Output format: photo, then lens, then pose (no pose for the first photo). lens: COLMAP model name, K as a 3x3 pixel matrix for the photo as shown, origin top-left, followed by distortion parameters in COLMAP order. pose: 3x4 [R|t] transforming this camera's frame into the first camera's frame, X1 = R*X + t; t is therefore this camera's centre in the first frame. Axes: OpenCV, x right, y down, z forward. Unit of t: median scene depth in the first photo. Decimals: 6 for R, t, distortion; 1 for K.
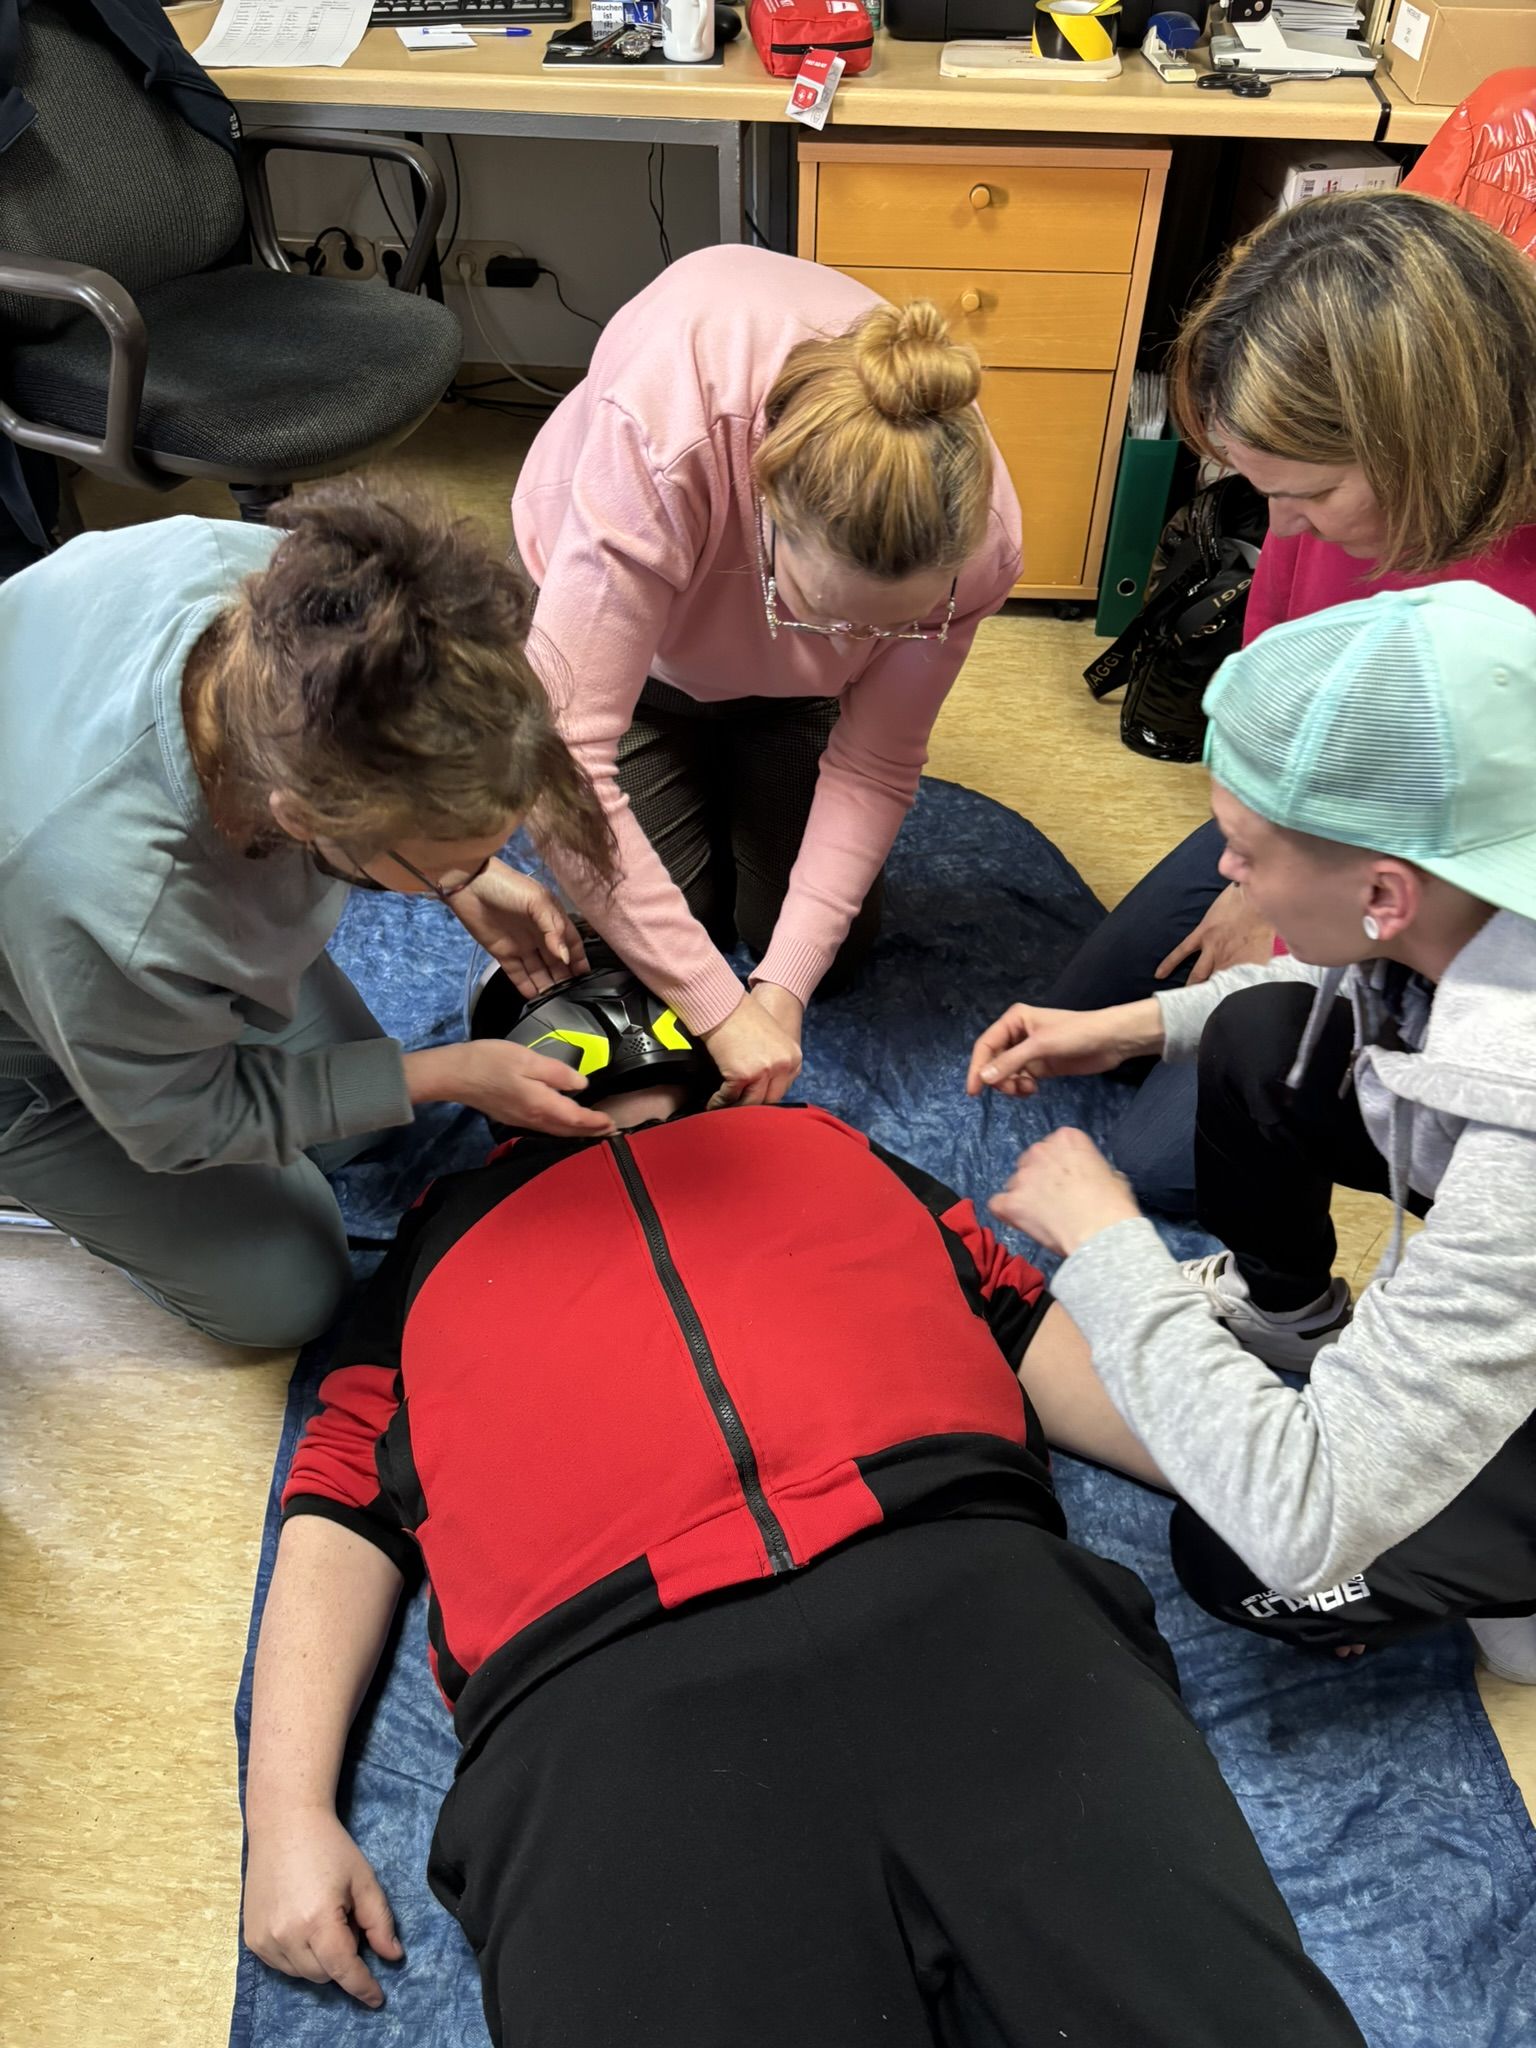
lens RADIAL K [[1582.4, 0, 772.3], [0, 1582.4, 1019.0], [0, 0, 1]] dist [0.056354, -0.070442]
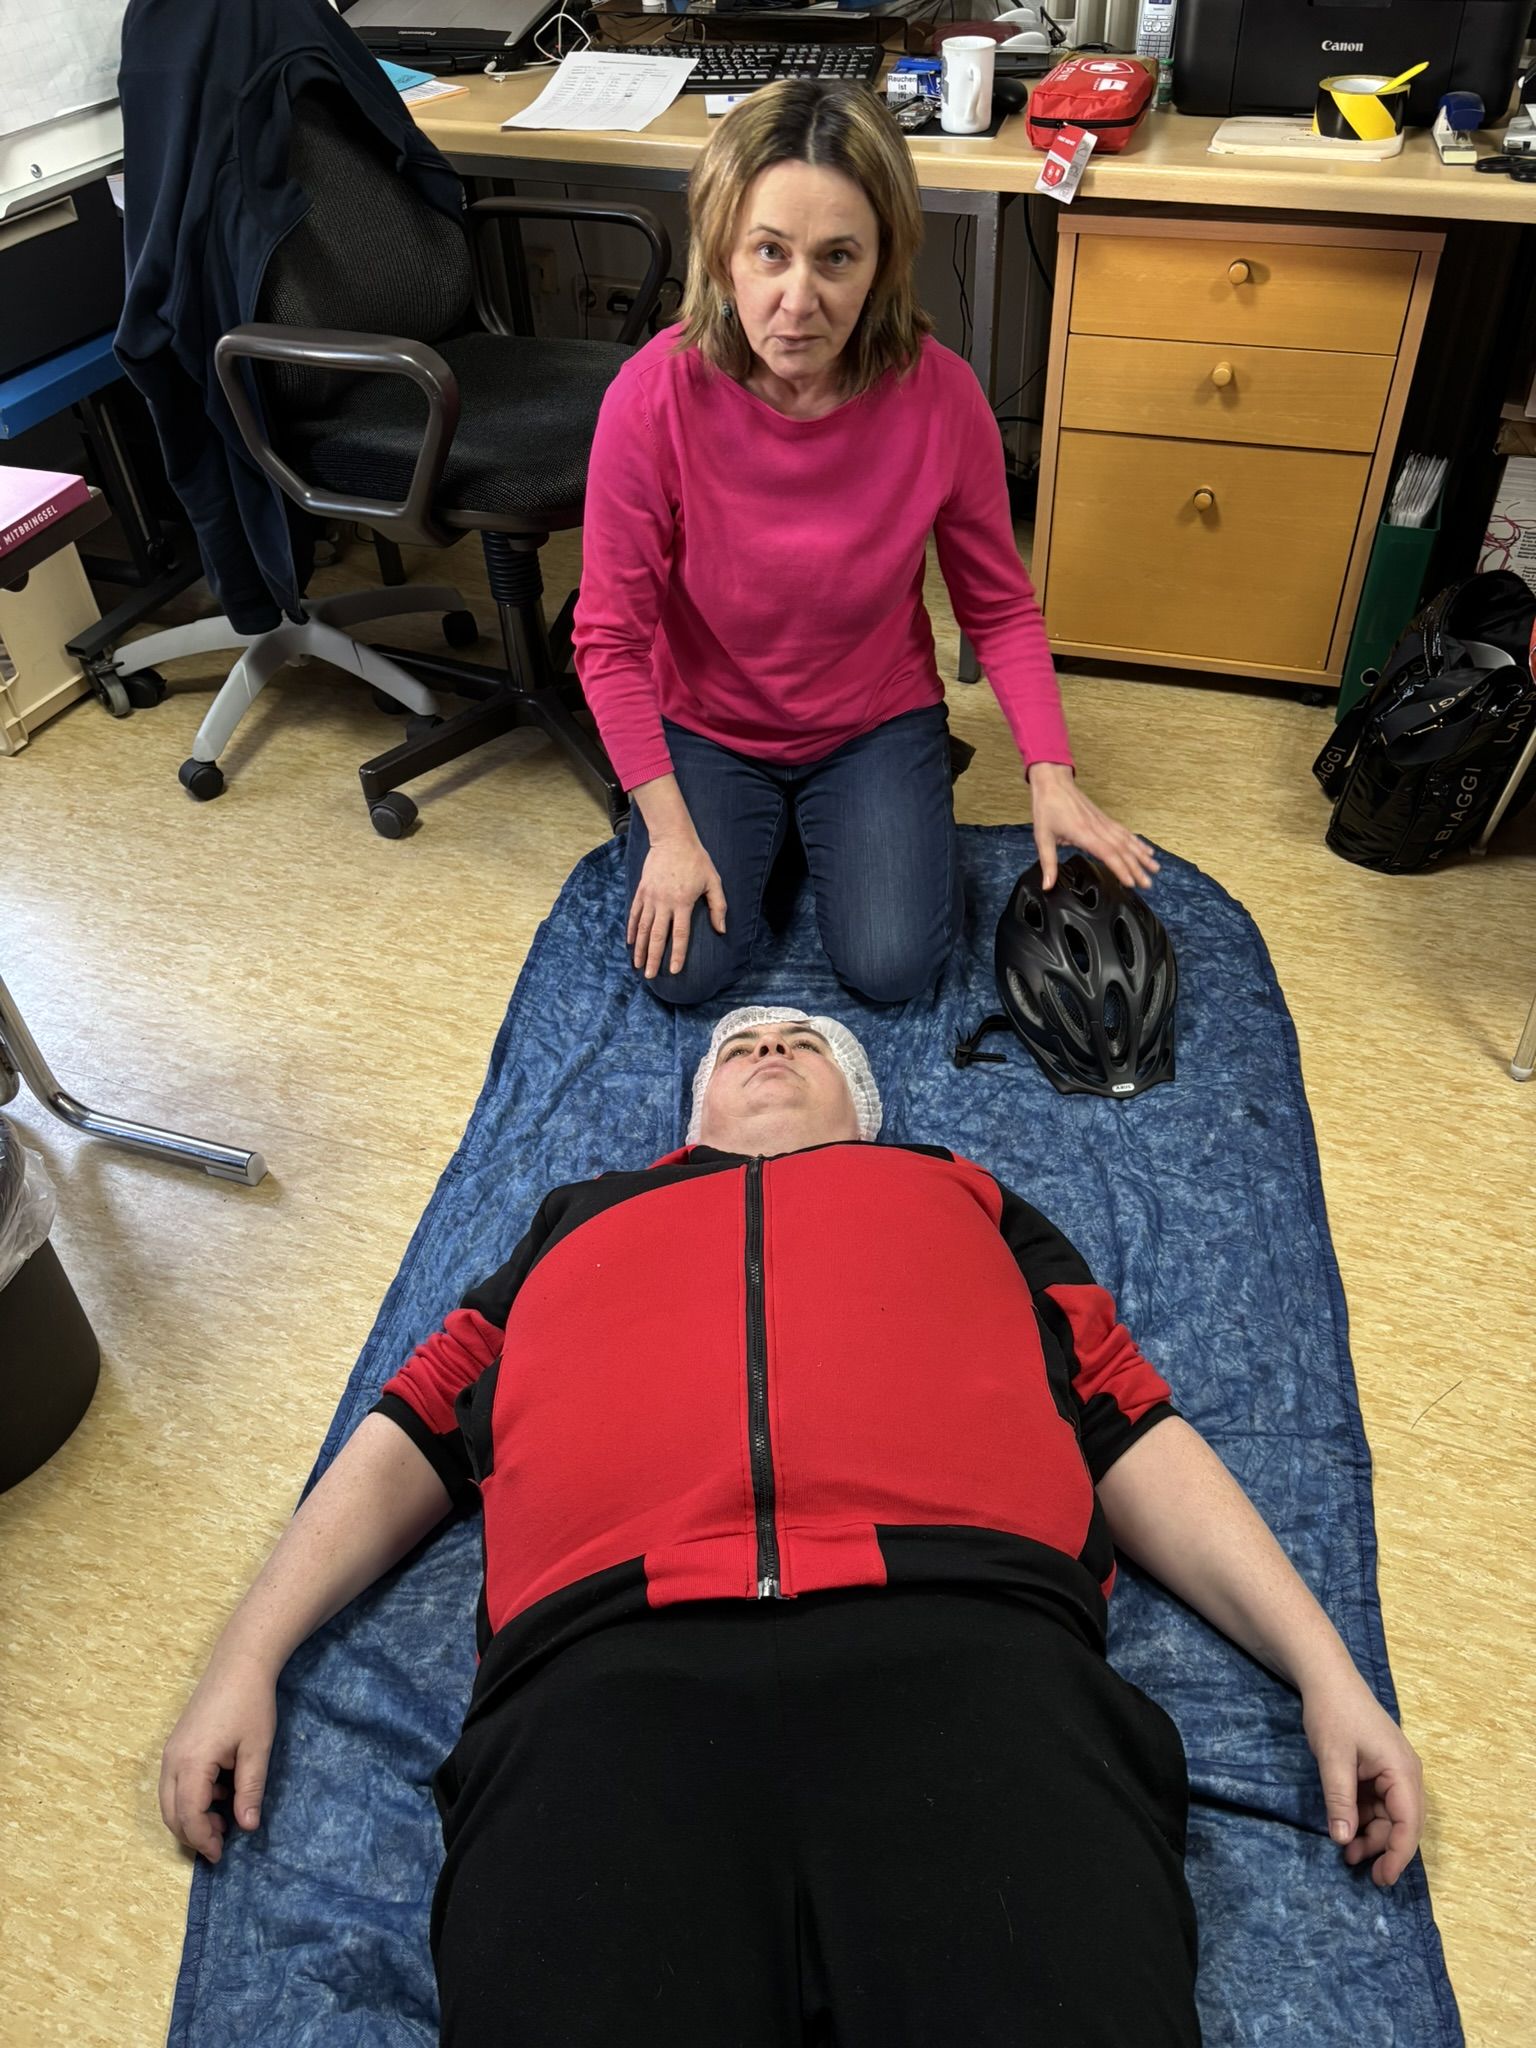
lens RADIAL K [[1582.4, 0, 778.4], [0, 1582.4, 1014.8], [0, 0, 1]] dist [0.056354, -0.070442]
pose [[0.967144, 0.137544, -0.213811, 0.133286], [-0.143688, 0.989532, -0.013389, -0.007367], [0.209731, 0.043671, 0.976783, -0.003388]]
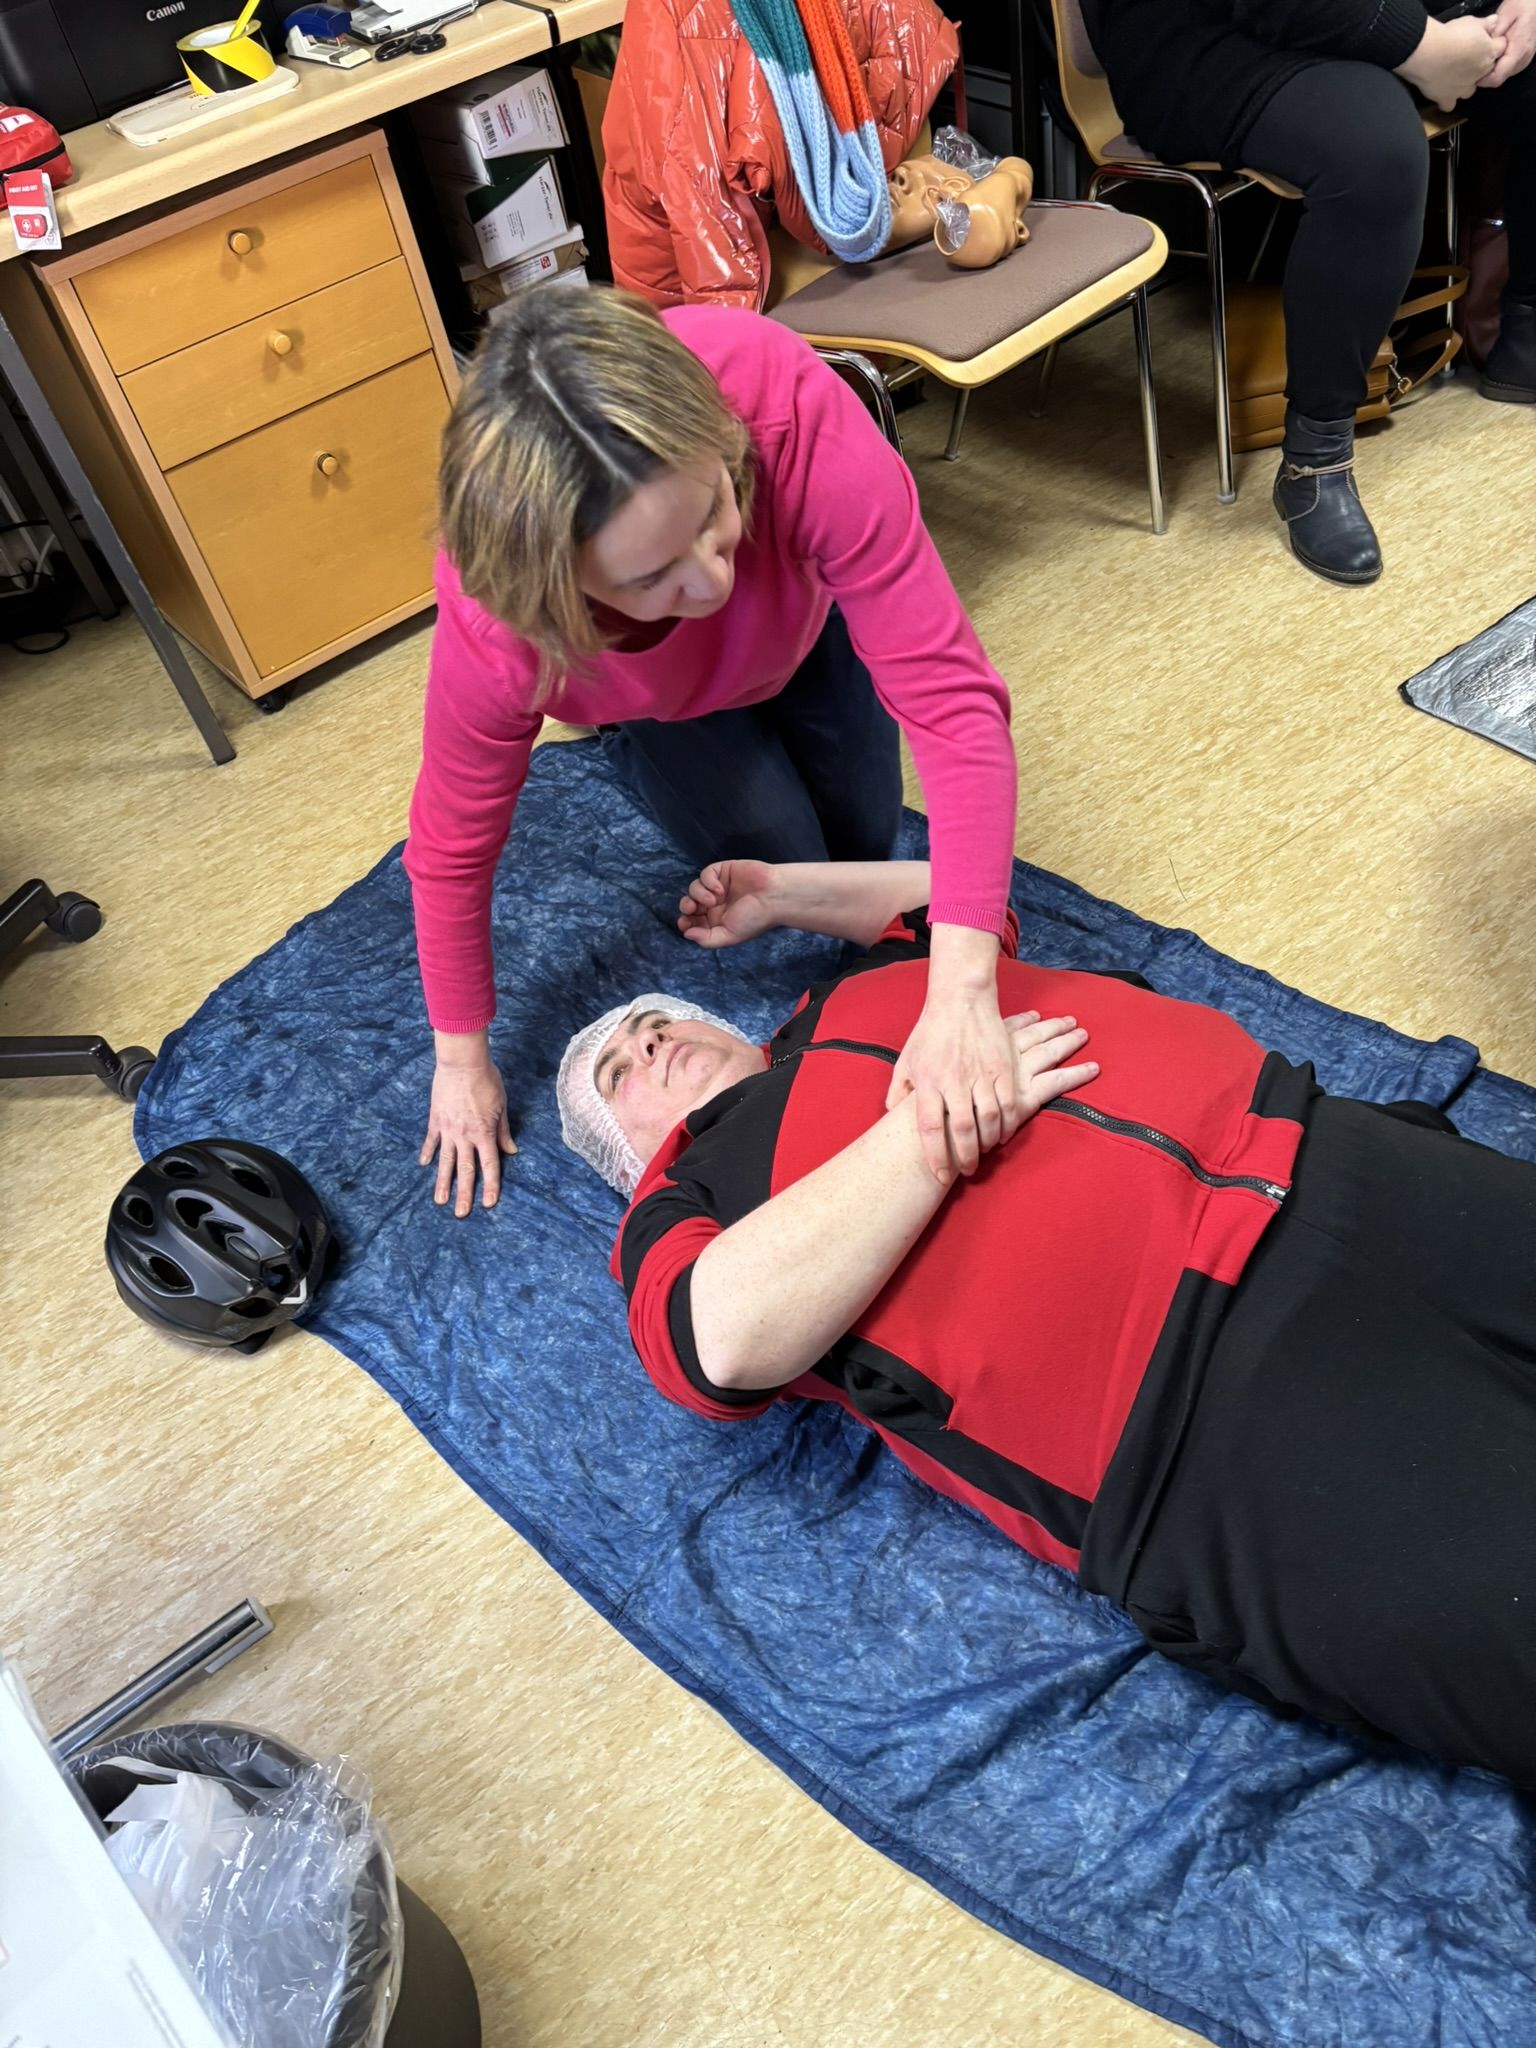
lens RADIAL K [[1628.1, 0, 845.9], [0, 1628.1, 983.8], [0, 0, 1]] dist [0.017614, -0.011075]
pose [[0.729115, -0.569089, 0.380169, -0.244315], [0.577053, 0.809853, 0.105584, -0.042033], [-0.367968, 0.142395, 0.918871, 0.011816]]
